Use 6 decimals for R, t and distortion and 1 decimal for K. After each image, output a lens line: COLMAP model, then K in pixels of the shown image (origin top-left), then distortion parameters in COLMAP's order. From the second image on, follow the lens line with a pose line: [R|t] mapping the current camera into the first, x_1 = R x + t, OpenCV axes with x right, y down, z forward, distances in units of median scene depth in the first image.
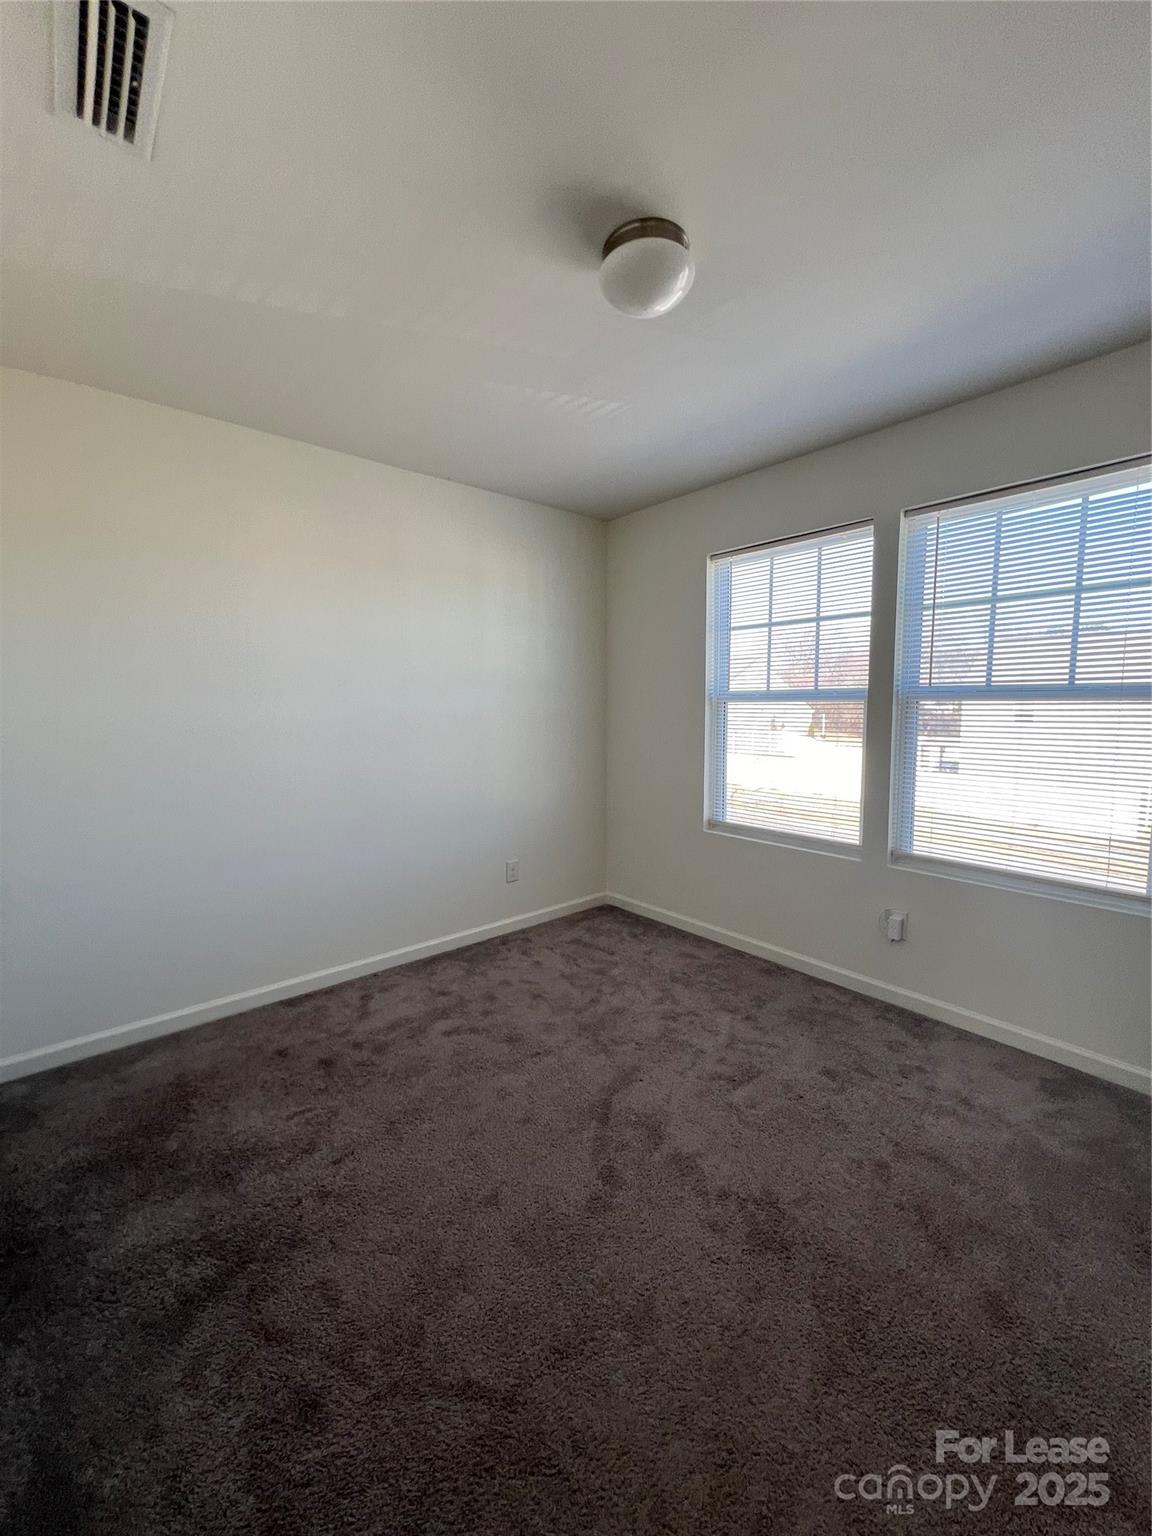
lens RADIAL K [[612.5, 0, 579.8], [0, 612.5, 776.4], [0, 0, 1]] dist [-0.000964, 0.000706]
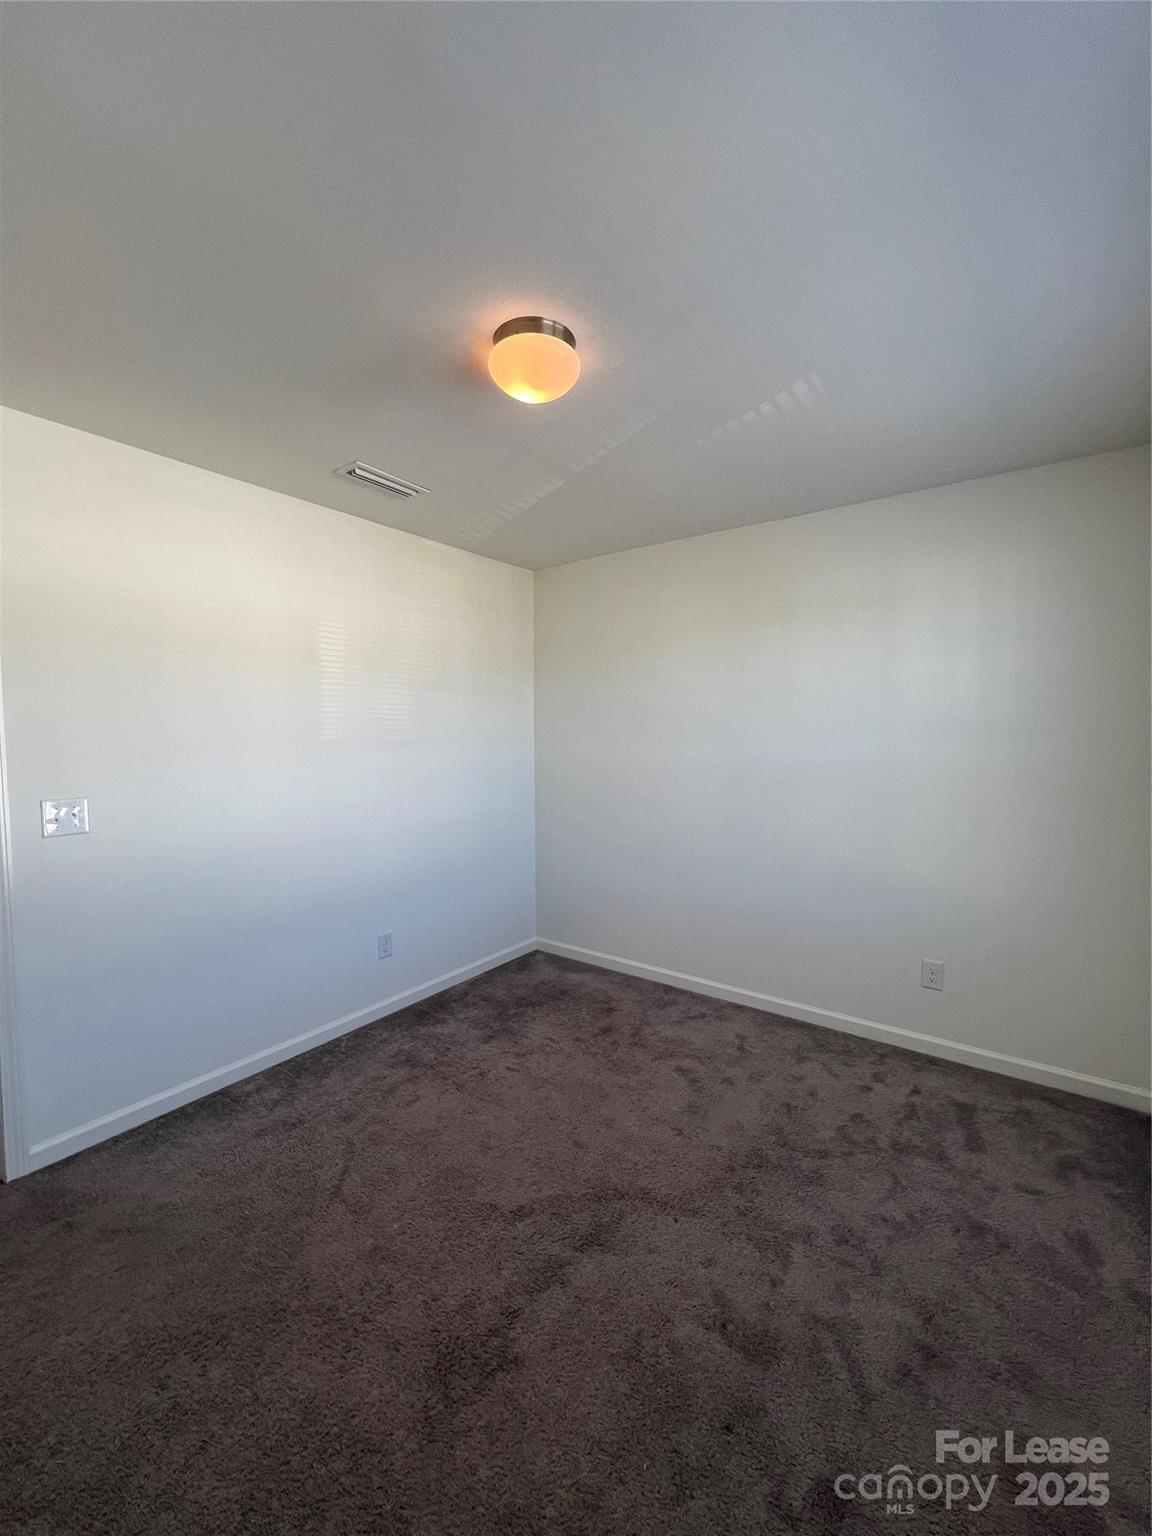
lens RADIAL K [[612.5, 0, 579.5], [0, 612.5, 762.4], [0, 0, 1]] dist [-0.000964, 0.000706]
pose [[0.219096, 0.046979, -0.974572, 0.697827], [-0.113057, 0.993334, 0.022467, -0.097201], [0.969131, 0.105260, 0.222947, 0.518276]]
